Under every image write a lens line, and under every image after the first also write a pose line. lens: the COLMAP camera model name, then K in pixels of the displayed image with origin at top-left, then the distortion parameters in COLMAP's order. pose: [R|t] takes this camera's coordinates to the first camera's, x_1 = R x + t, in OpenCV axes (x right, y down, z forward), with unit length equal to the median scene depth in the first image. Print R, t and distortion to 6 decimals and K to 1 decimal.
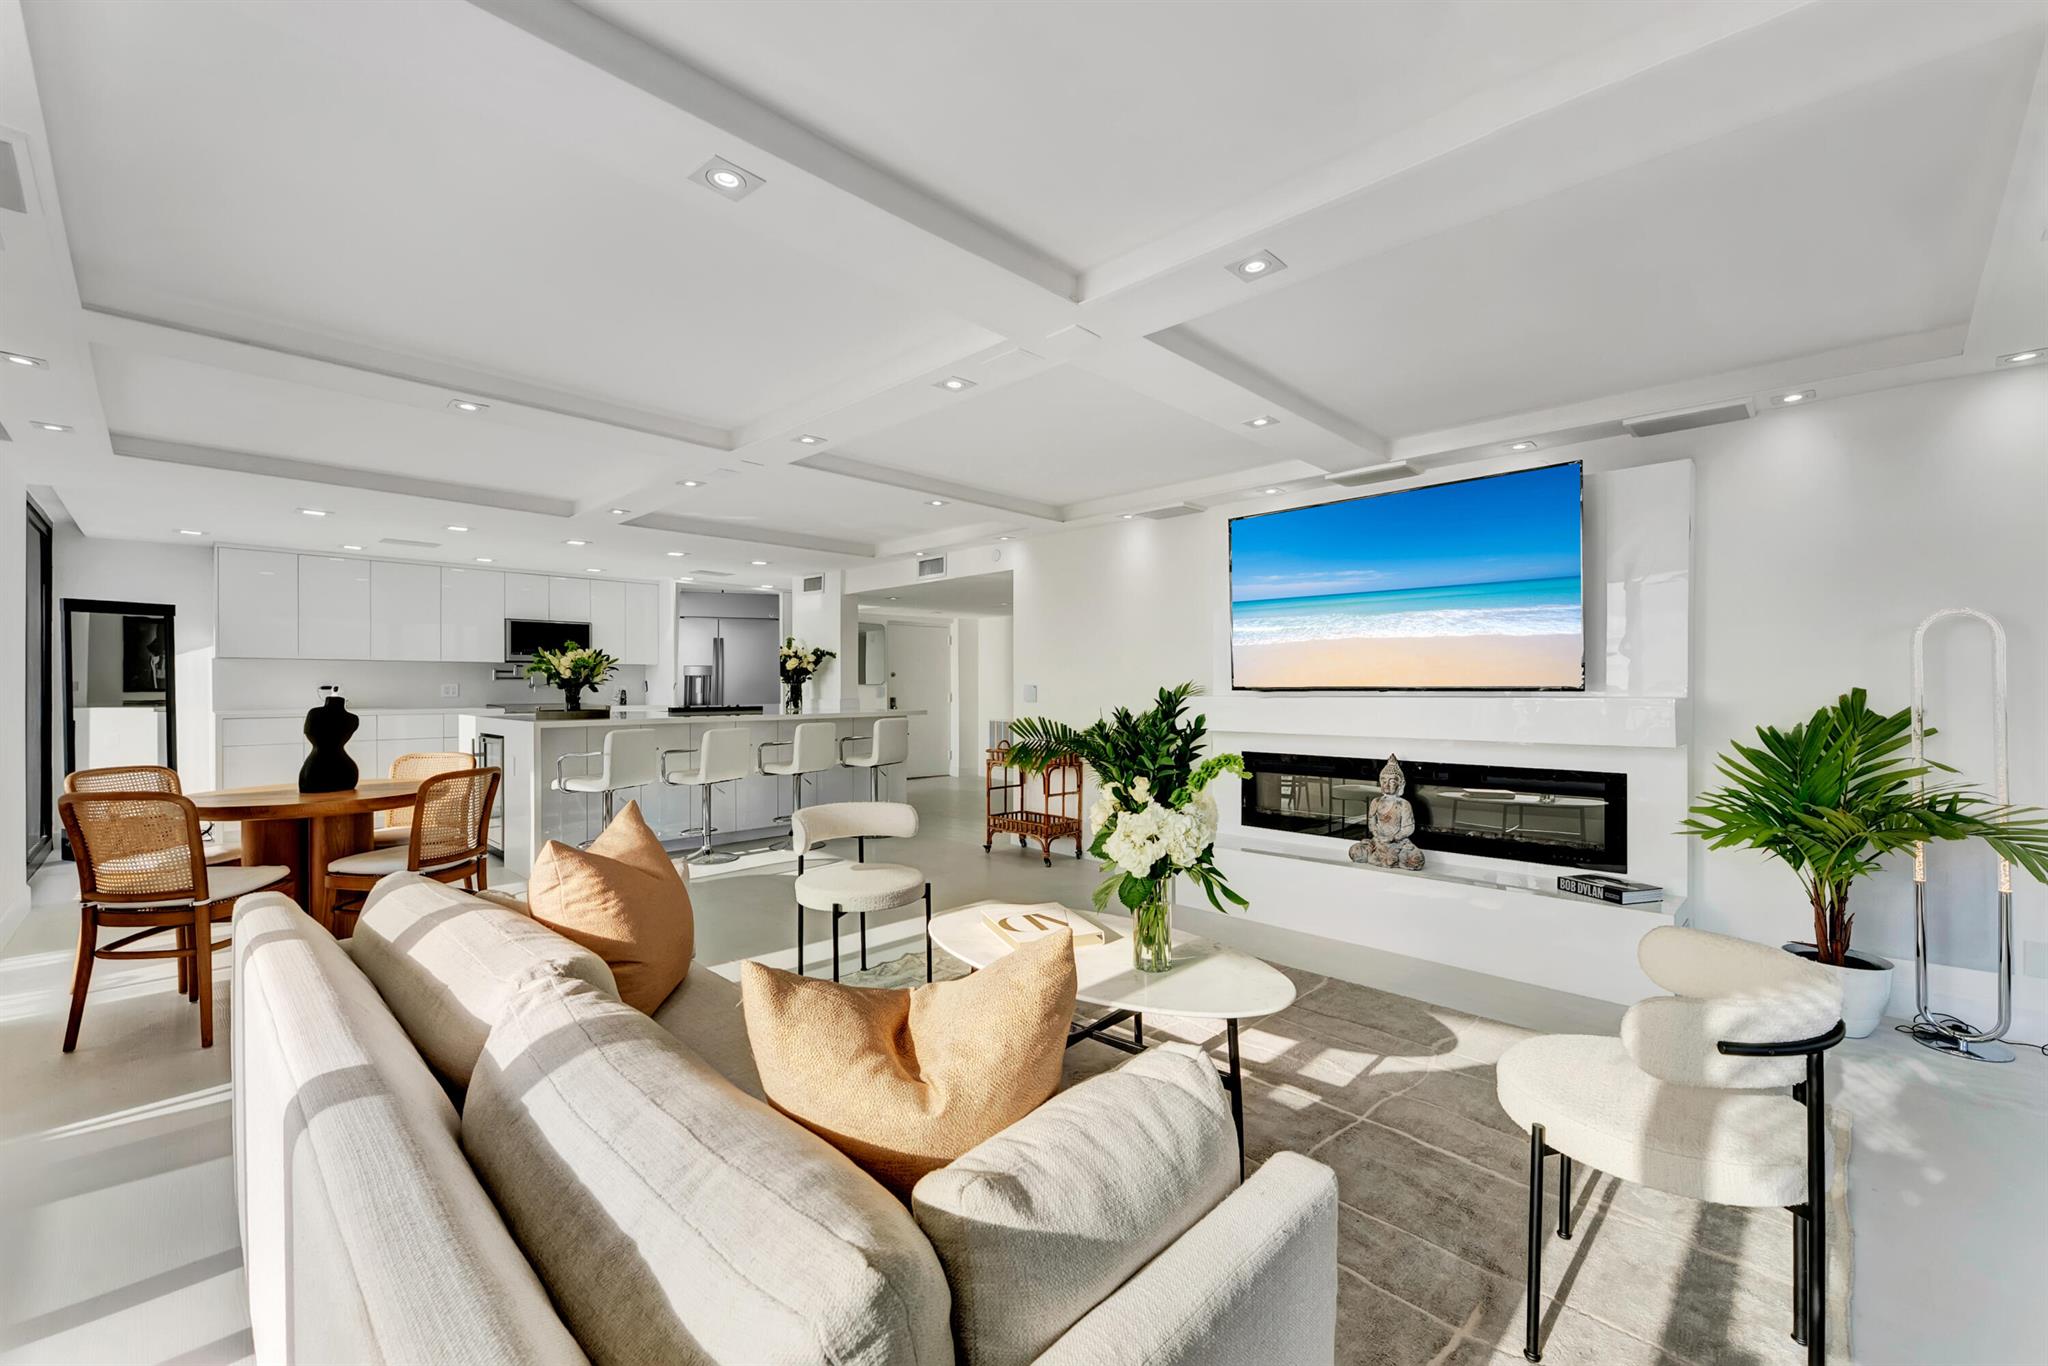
lens RADIAL K [[817.2, 0, 1027.9], [0, 817.2, 688.2], [0, 0, 1]] dist [-0.000273, 0.000405]
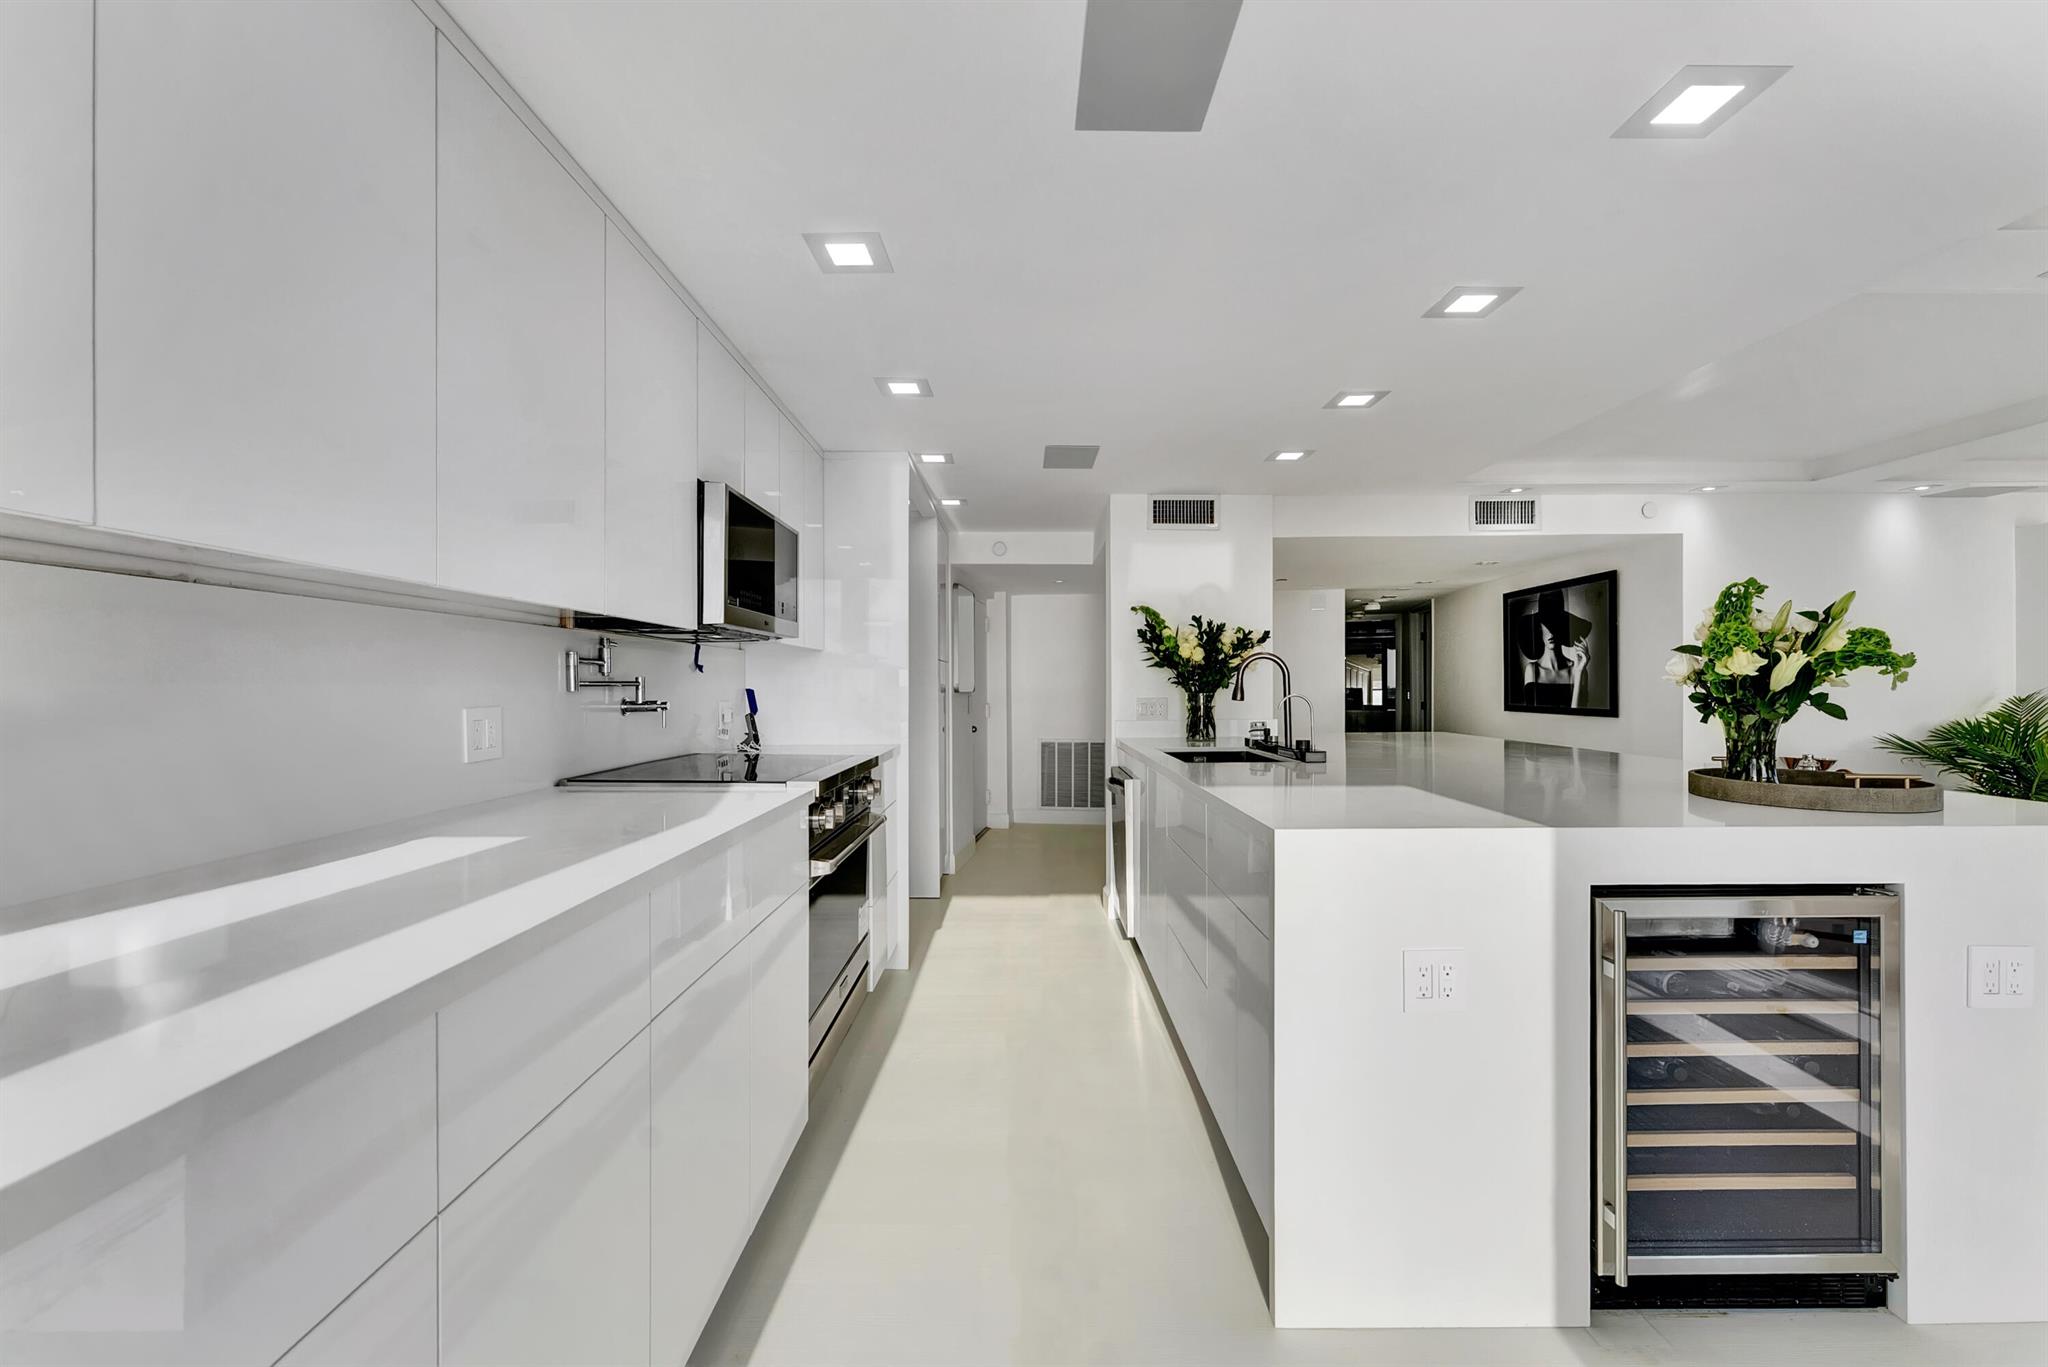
lens RADIAL K [[817.2, 0, 1027.9], [0, 817.2, 688.7], [0, 0, 1]] dist [-0.000273, 0.000405]
pose [[0.709509, -0.011274, 0.704606, -0.817300], [0.015272, 0.999883, 0.000621, -0.013247], [-0.704530, 0.010320, 0.709599, 0.776730]]
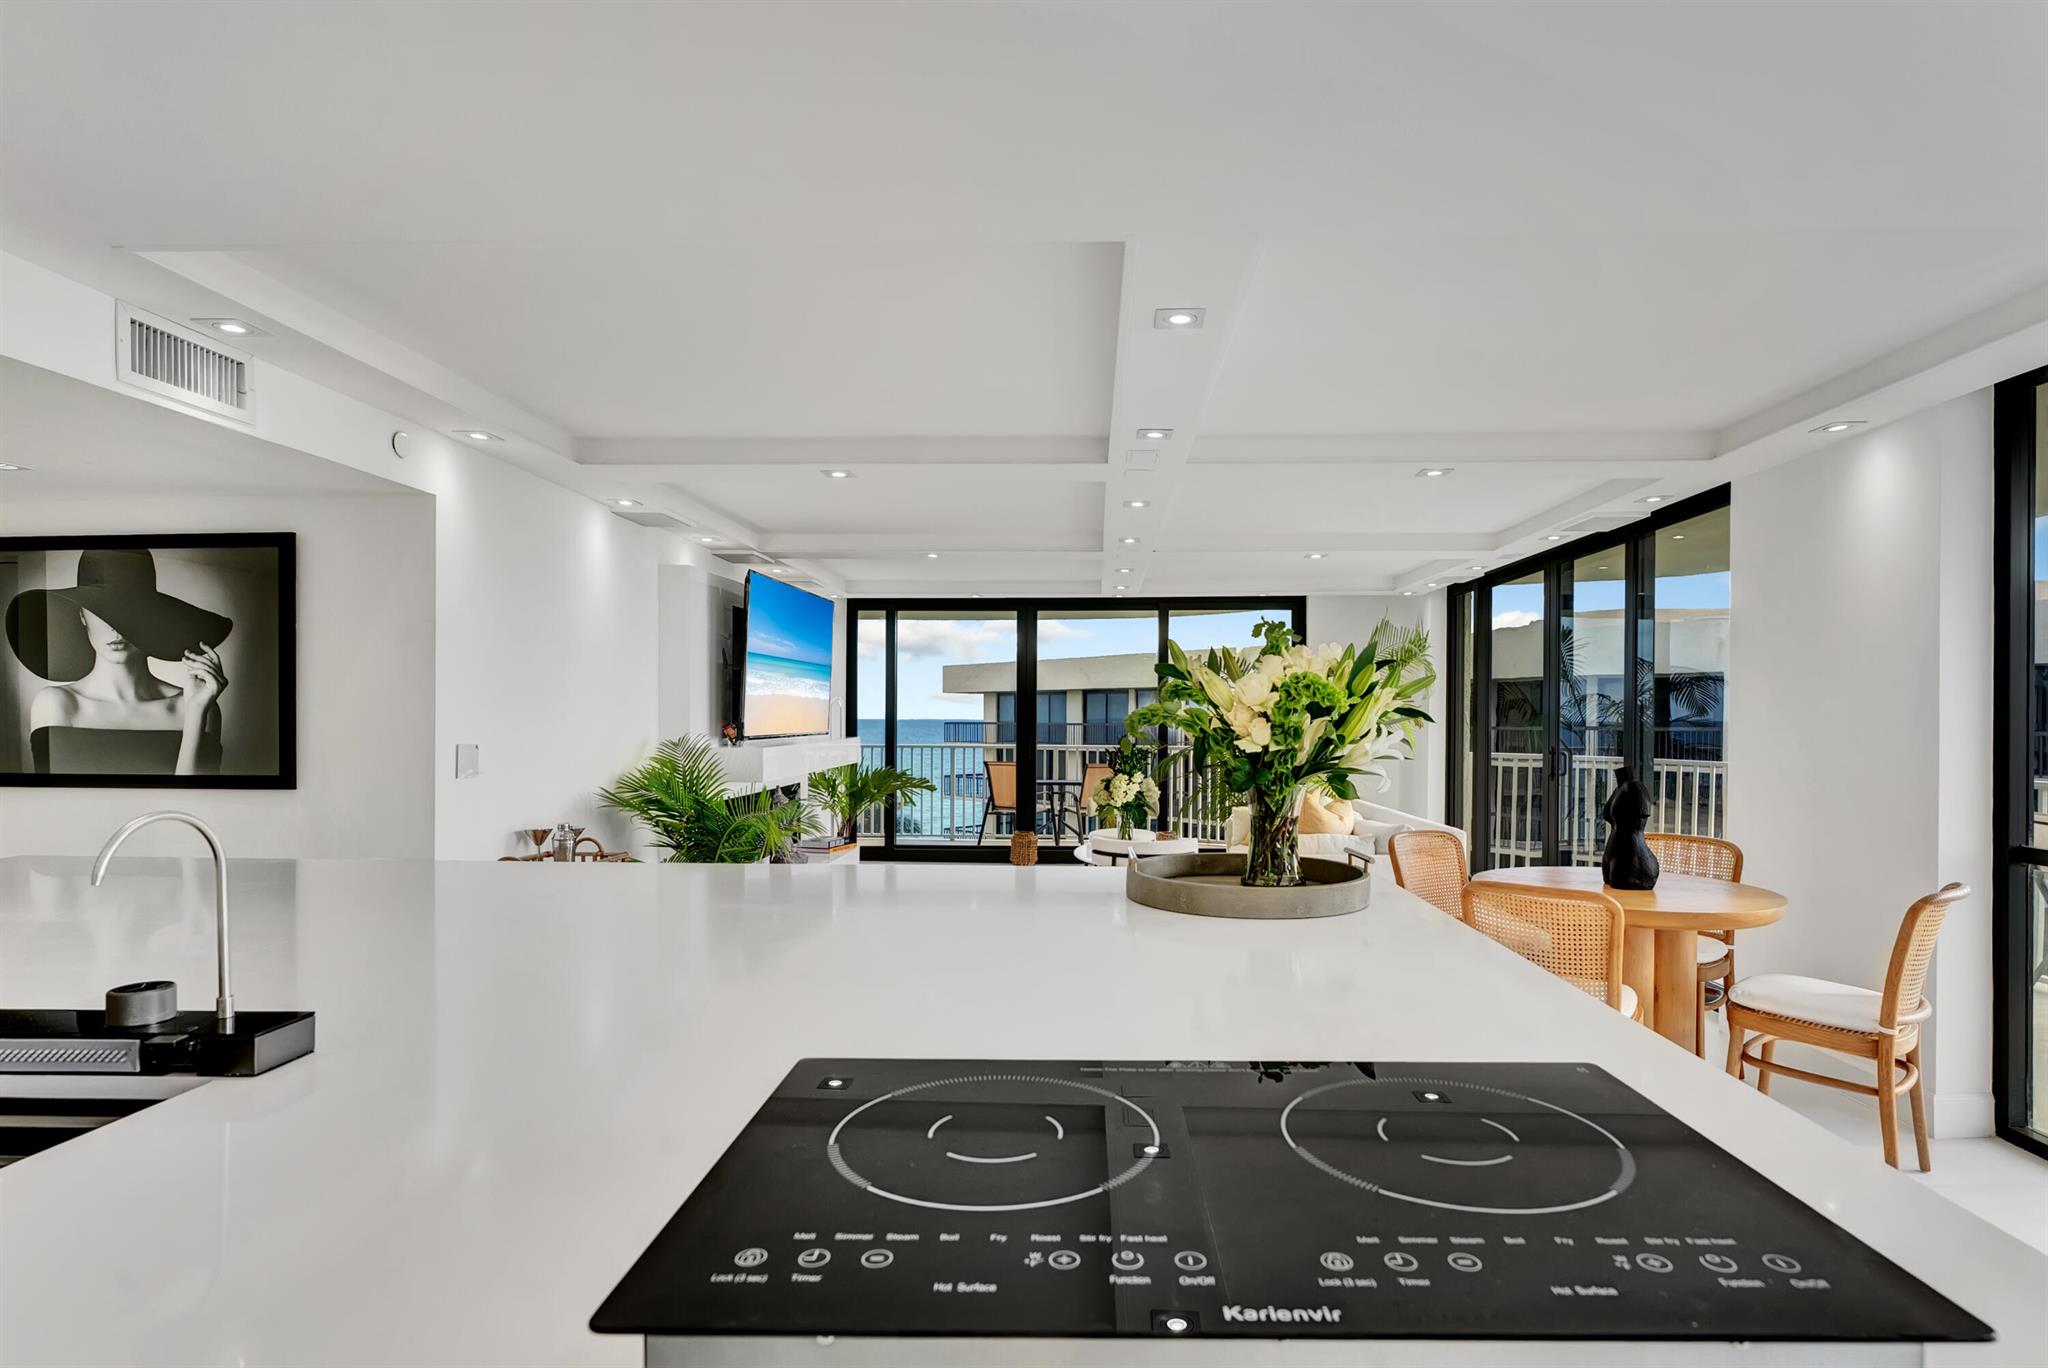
lens RADIAL K [[1033.8, 0, 1029.0], [0, 1033.8, 711.0], [0, 0, 1]] dist [0.000443, -0.000037]
pose [[-0.682985, -0.001985, 0.730430, -0.591446], [0.005140, 0.999958, 0.007524, -0.020369], [-0.730415, 0.008893, -0.682946, 0.994157]]
